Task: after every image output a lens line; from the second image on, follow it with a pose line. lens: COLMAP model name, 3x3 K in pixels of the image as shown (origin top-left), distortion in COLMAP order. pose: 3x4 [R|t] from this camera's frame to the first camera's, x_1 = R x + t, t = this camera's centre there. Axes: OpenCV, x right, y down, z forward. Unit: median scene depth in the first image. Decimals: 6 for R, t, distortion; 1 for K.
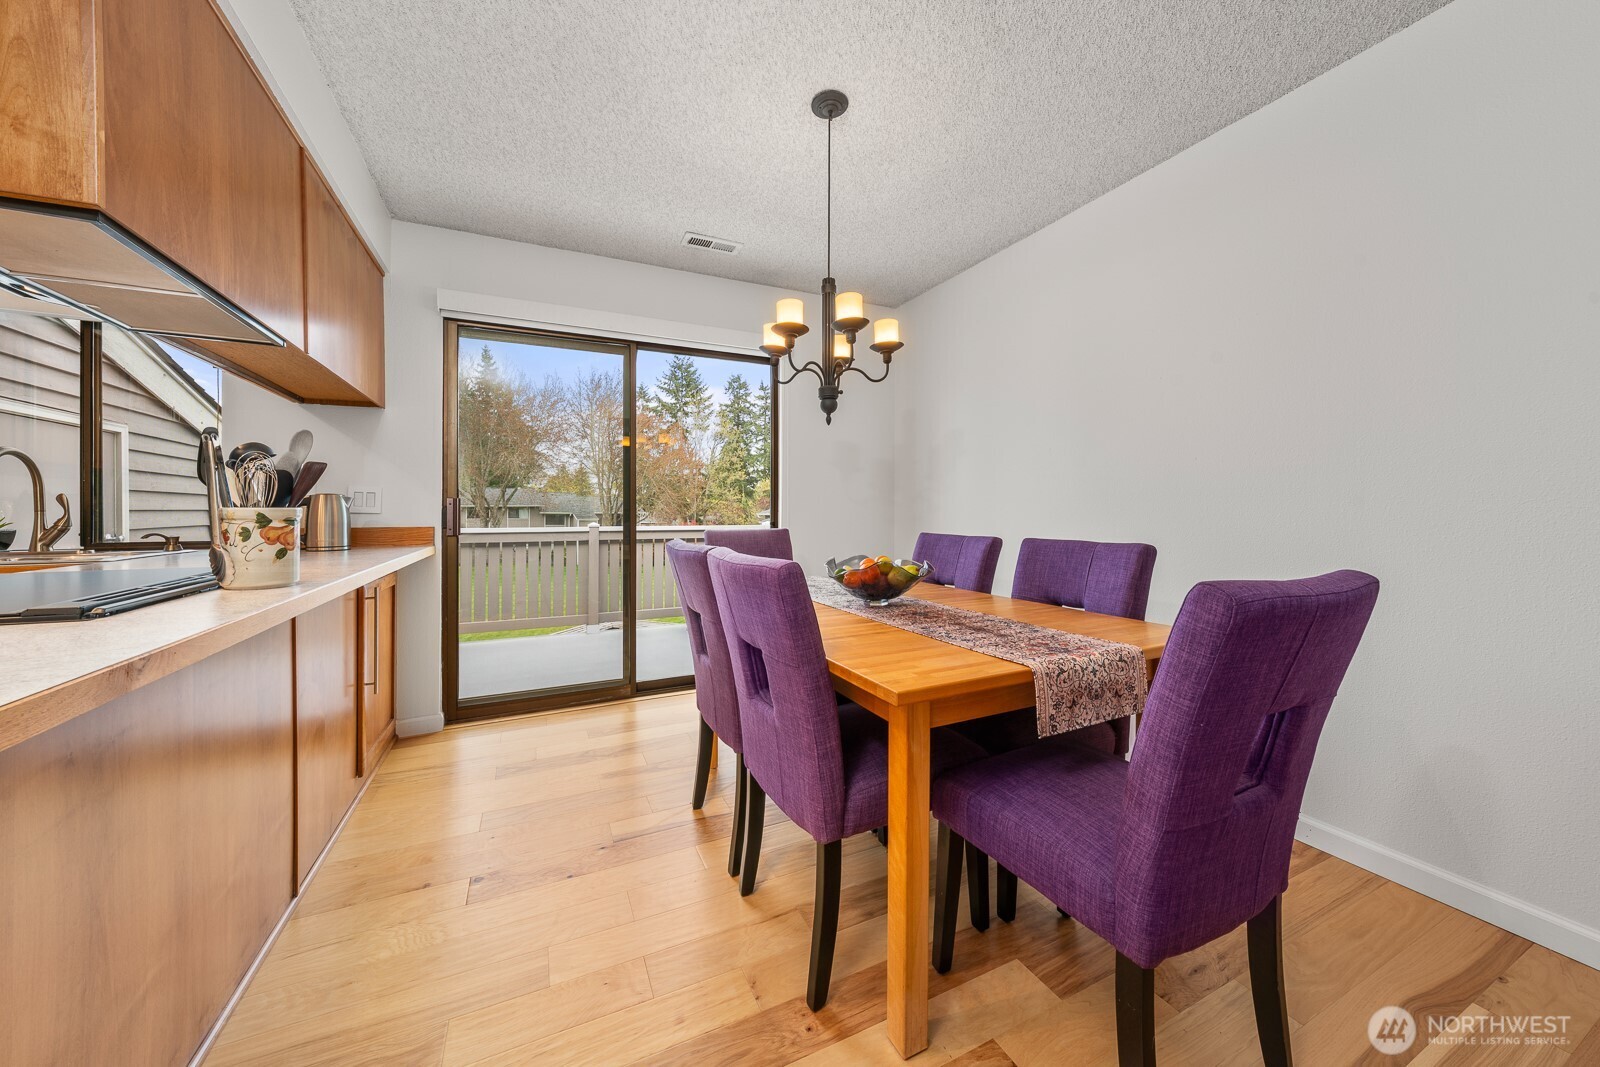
lens RADIAL K [[537.4, 0, 783.9], [0, 537.4, 503.6], [0, 0, 1]] dist [-0.007347, -0.000005]
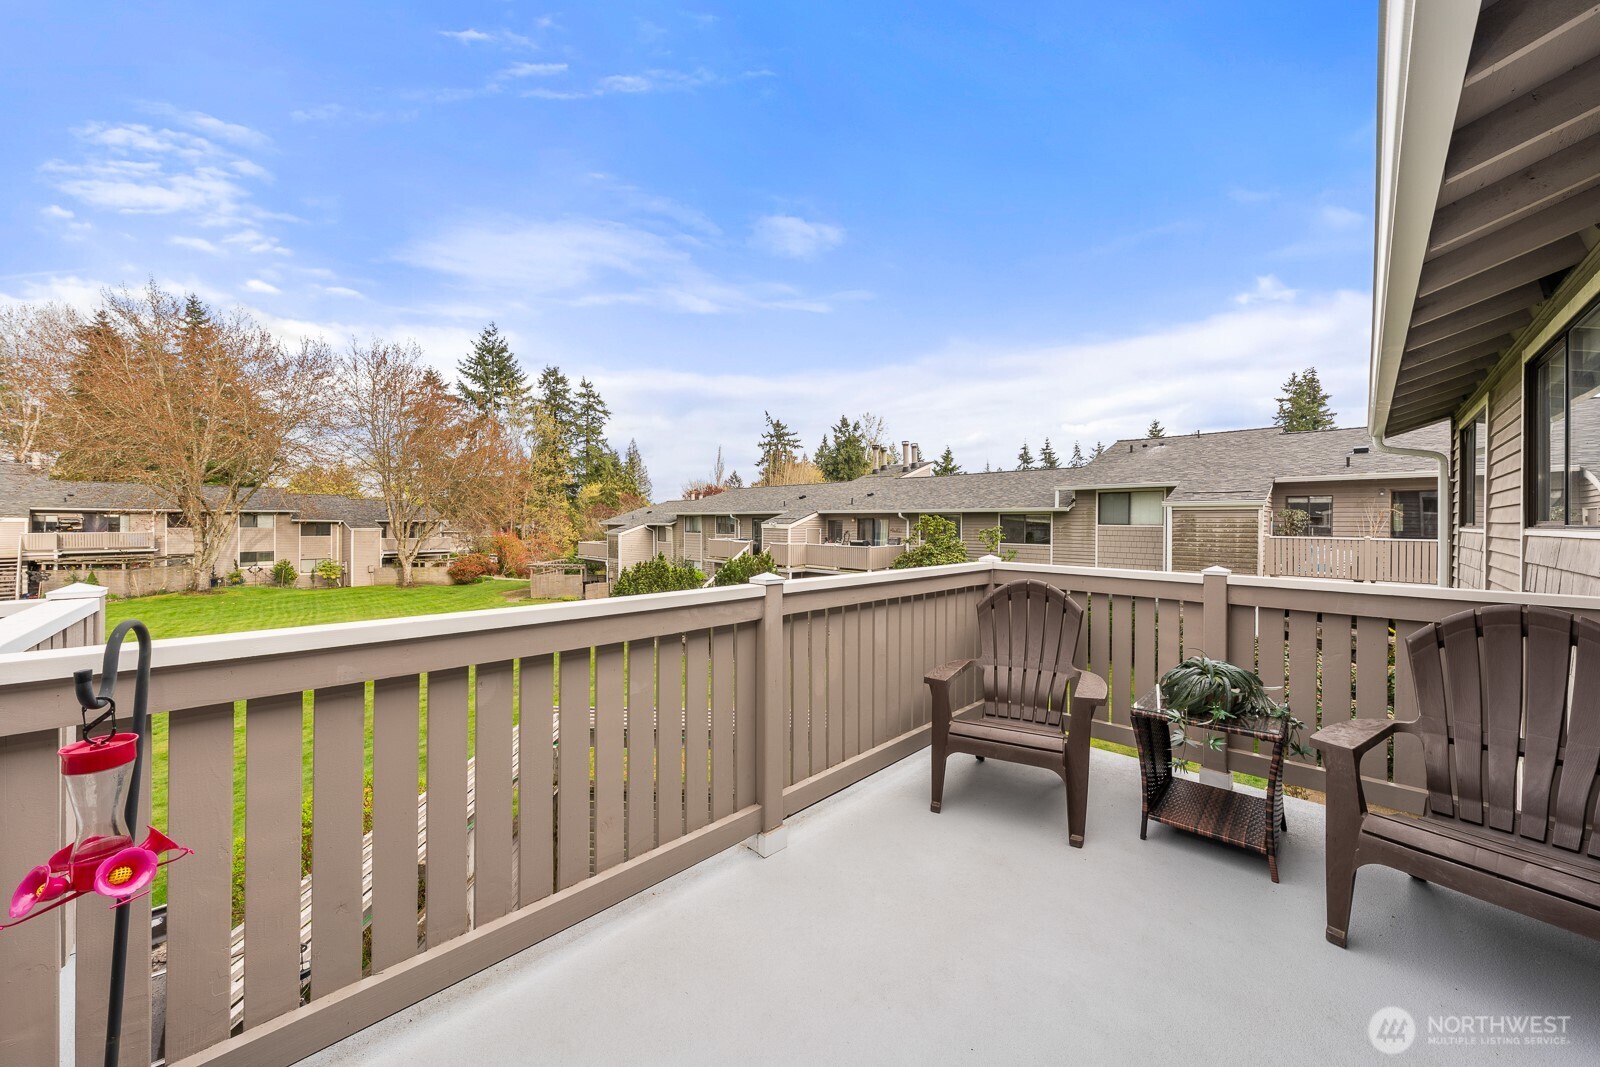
lens RADIAL K [[537.2, 0, 783.5], [0, 537.2, 526.2], [0, 0, 1]] dist [-0.001511, 0.000056]
pose [[0.946137, 0.002208, 0.323760, -1.012464], [-0.010707, 0.999643, 0.024473, -0.022888], [-0.323590, -0.026621, 0.945823, 1.306911]]
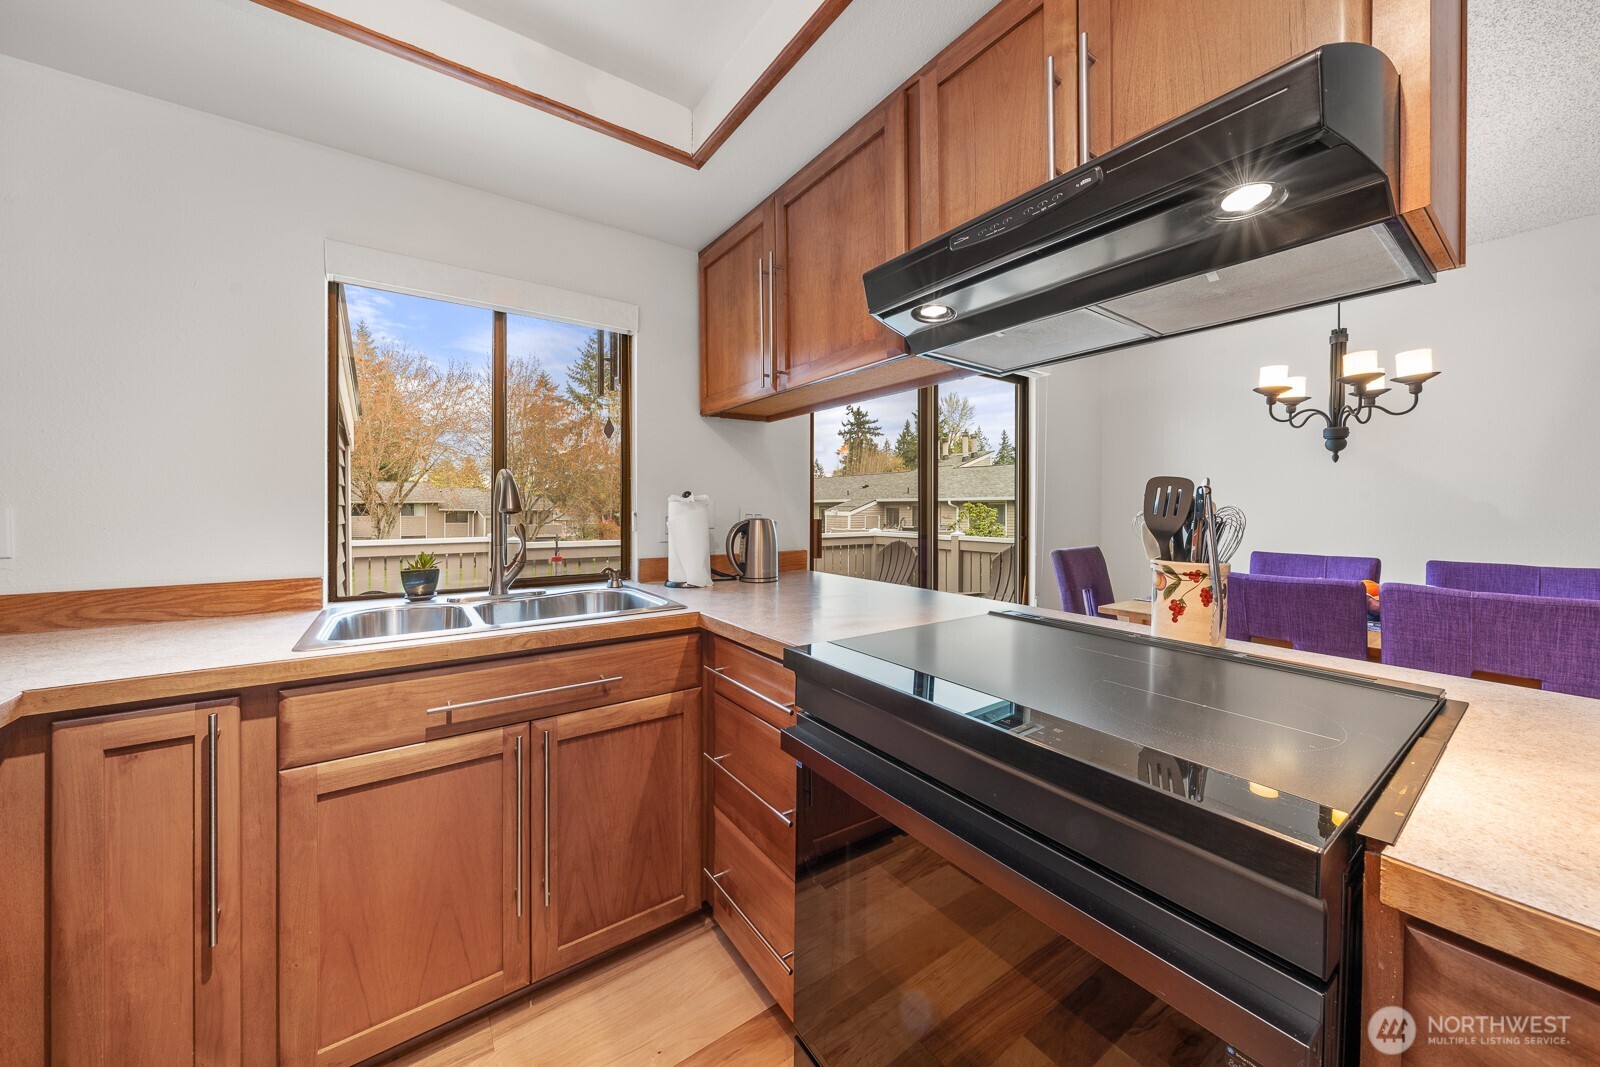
lens RADIAL K [[534.8, 0, 783.5], [0, 534.8, 509.6], [0, 0, 1]] dist [-0.003088, -0.000111]
pose [[0.984757, 0.001798, 0.173924, -0.915846], [-0.005011, 0.999825, 0.018032, -0.049643], [-0.173861, -0.018629, 0.984594, 0.065803]]
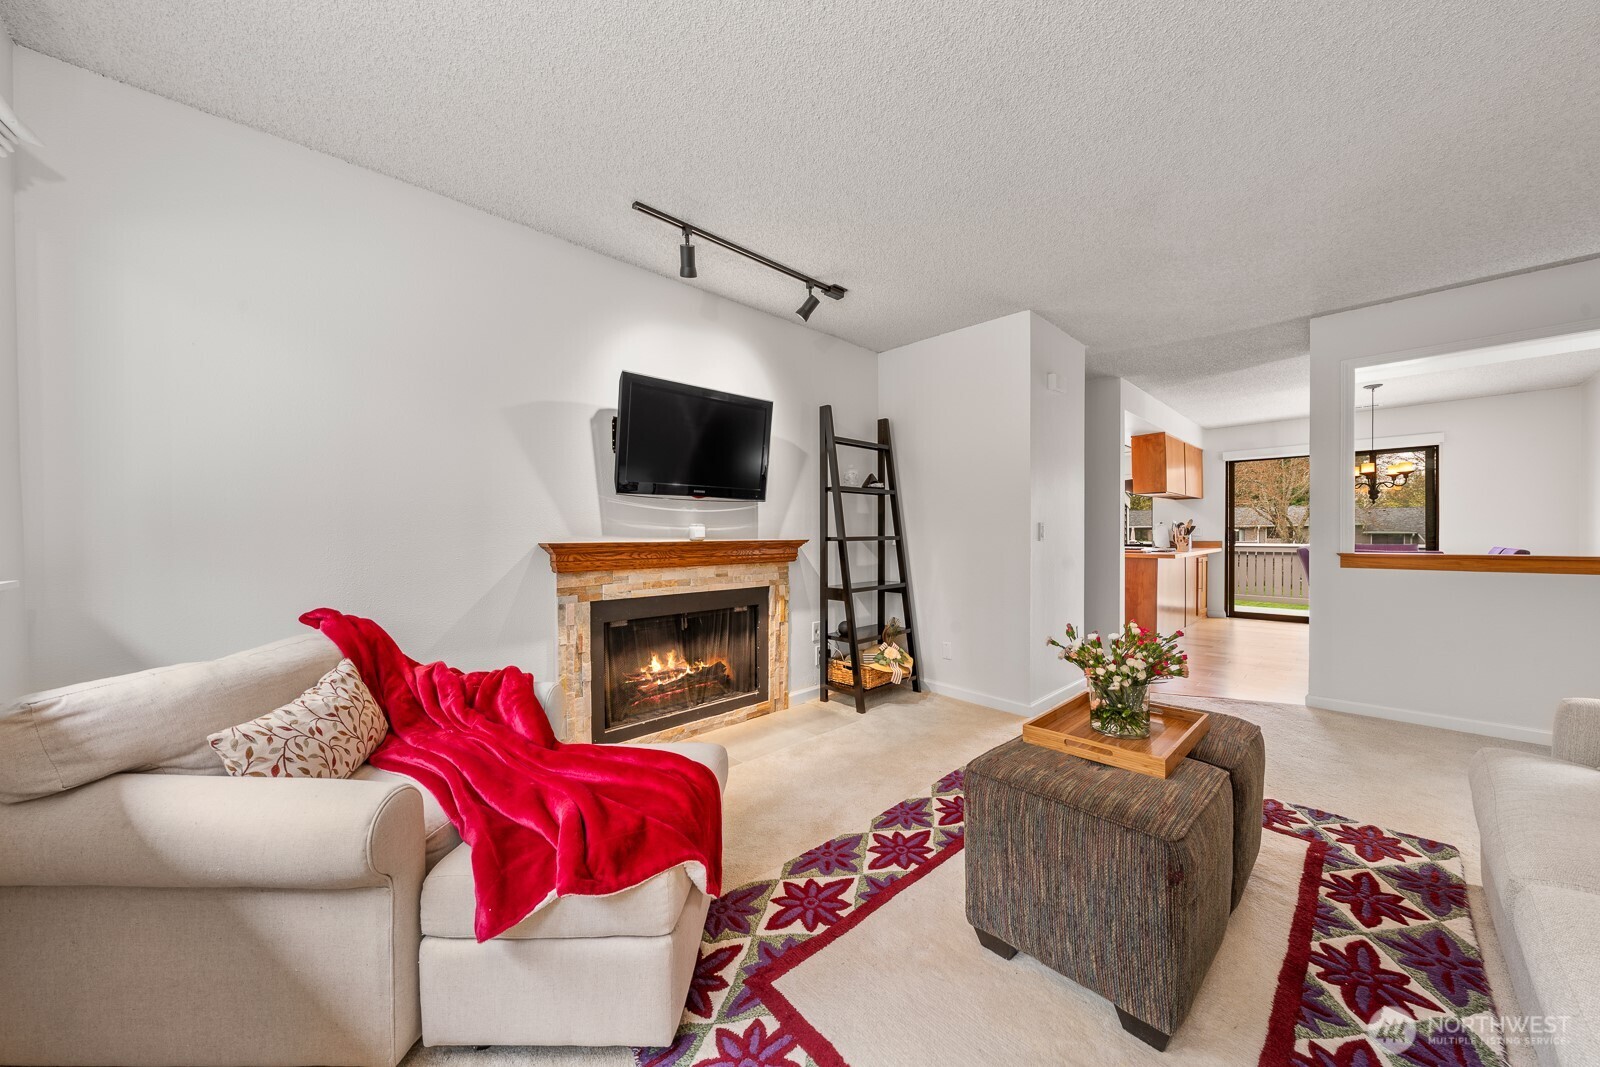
lens RADIAL K [[549.4, 0, 800.0], [0, 549.4, 540.6], [0, 0, 1]] dist [0.000591, 0.000017]
pose [[0.314938, 0.012182, -0.949034, 1.405373], [0.017881, 0.999664, 0.018765, -0.053147], [0.948944, -0.022879, 0.314614, -2.036560]]
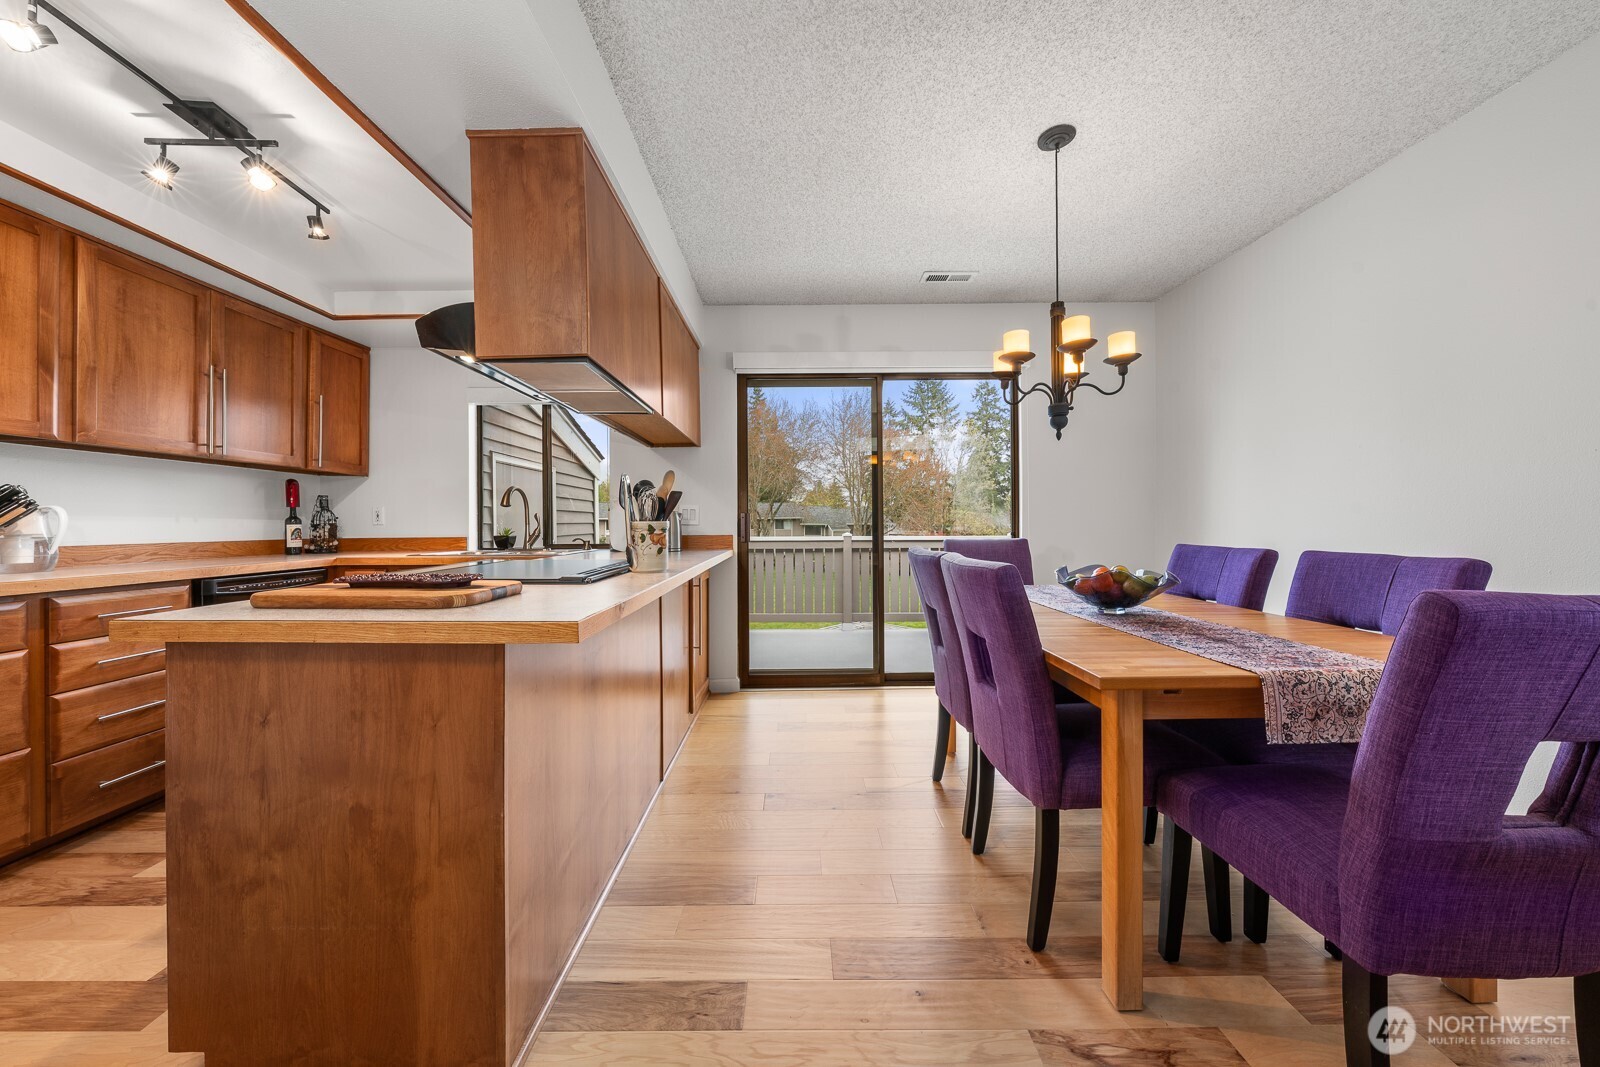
lens RADIAL K [[528.2, 0, 806.4], [0, 528.2, 524.1], [0, 0, 1]] dist [0.000263, 0.000078]
pose [[0.915043, -0.003410, -0.403343, 0.036381], [0.010650, 0.999820, 0.015708, -0.002055], [0.403217, -0.018669, 0.914914, -0.119723]]
